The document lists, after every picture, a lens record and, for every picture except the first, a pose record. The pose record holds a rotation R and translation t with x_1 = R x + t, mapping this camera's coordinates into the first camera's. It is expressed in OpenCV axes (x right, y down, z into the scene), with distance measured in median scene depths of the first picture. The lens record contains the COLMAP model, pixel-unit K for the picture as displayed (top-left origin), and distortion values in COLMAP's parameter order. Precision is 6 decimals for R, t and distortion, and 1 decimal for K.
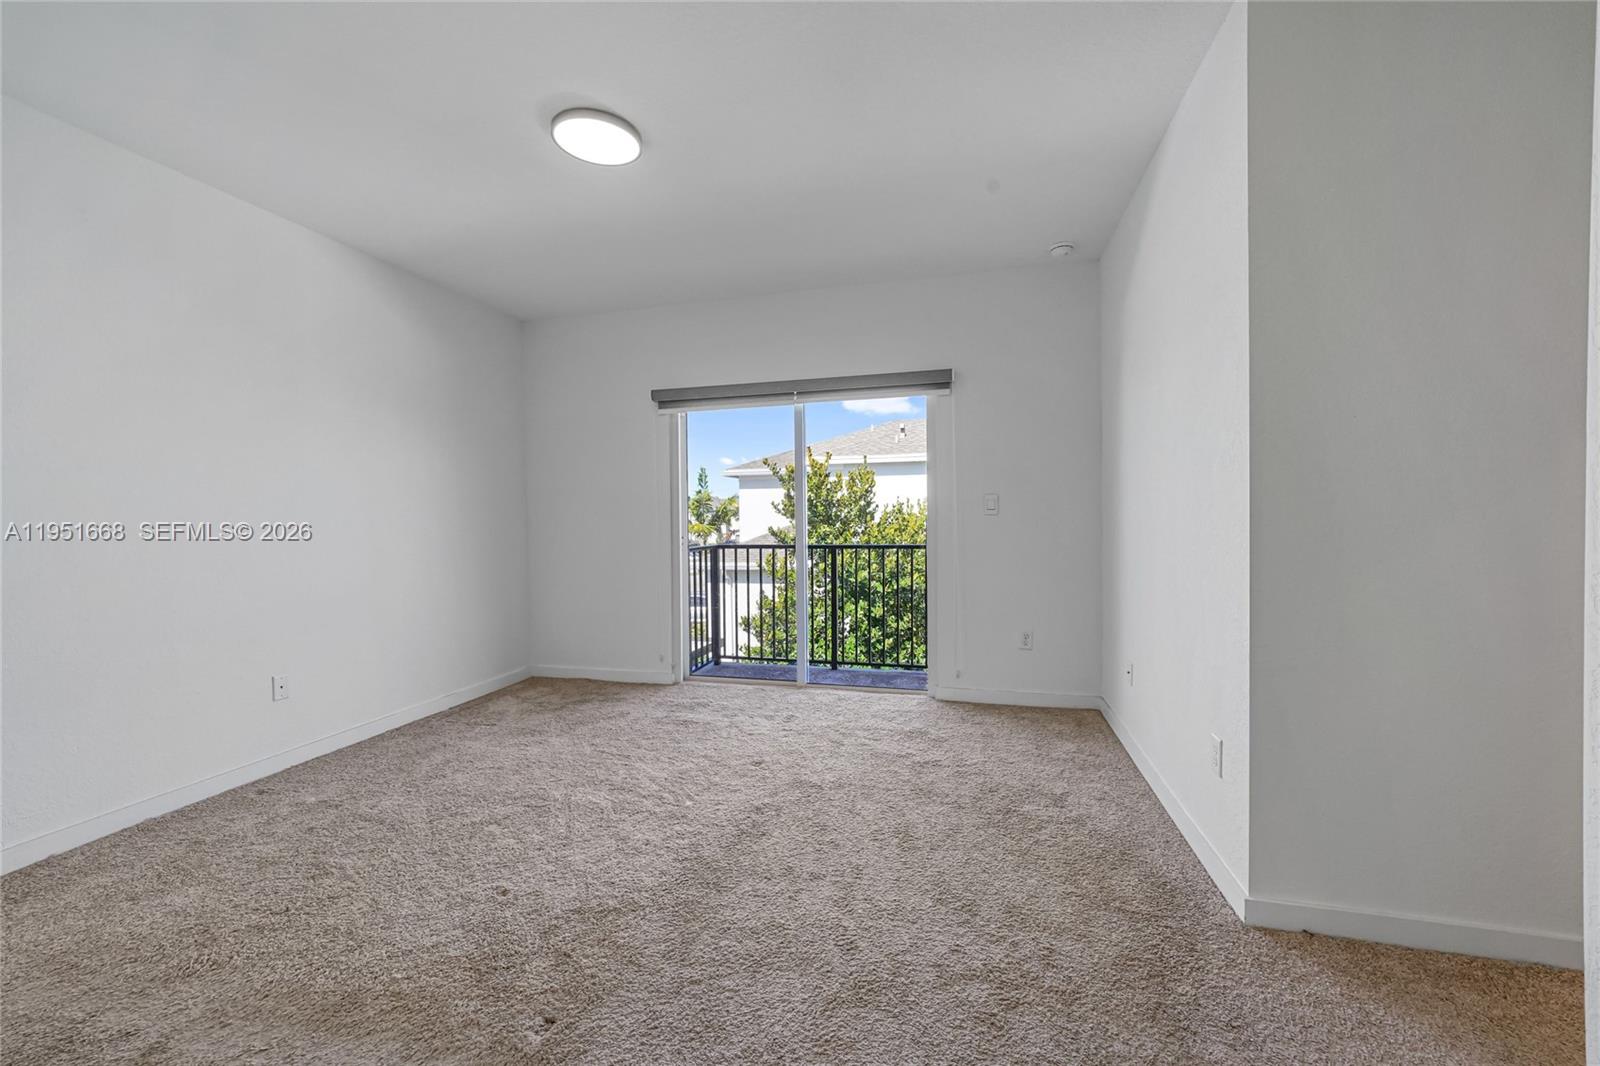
lens RADIAL K [[629.0, 0, 800.4], [0, 629.0, 527.2], [0, 0, 1]] dist [-0.000044, 0.000020]
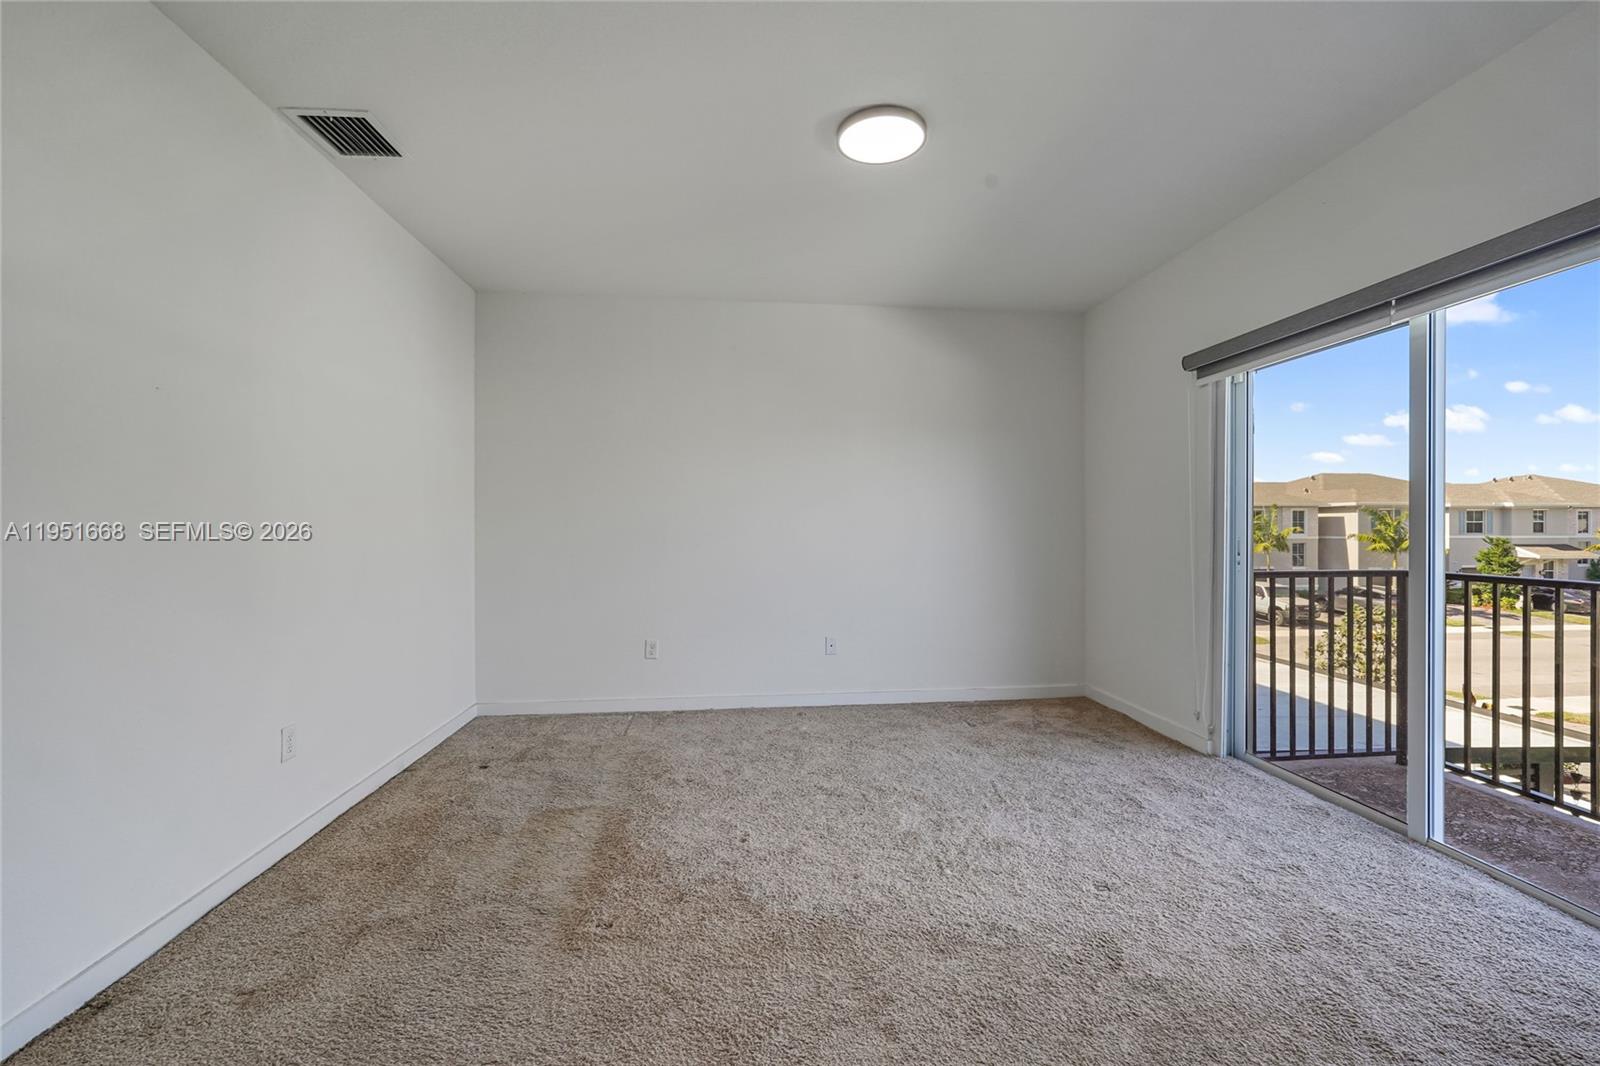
lens RADIAL K [[629.0, 0, 799.9], [0, 629.0, 527.8], [0, 0, 1]] dist [-0.000044, 0.000020]
pose [[0.357223, 0.012198, -0.933939, 0.408156], [-0.016114, 0.999846, 0.006896, -0.013124], [0.933880, 0.012586, 0.357365, 0.403018]]
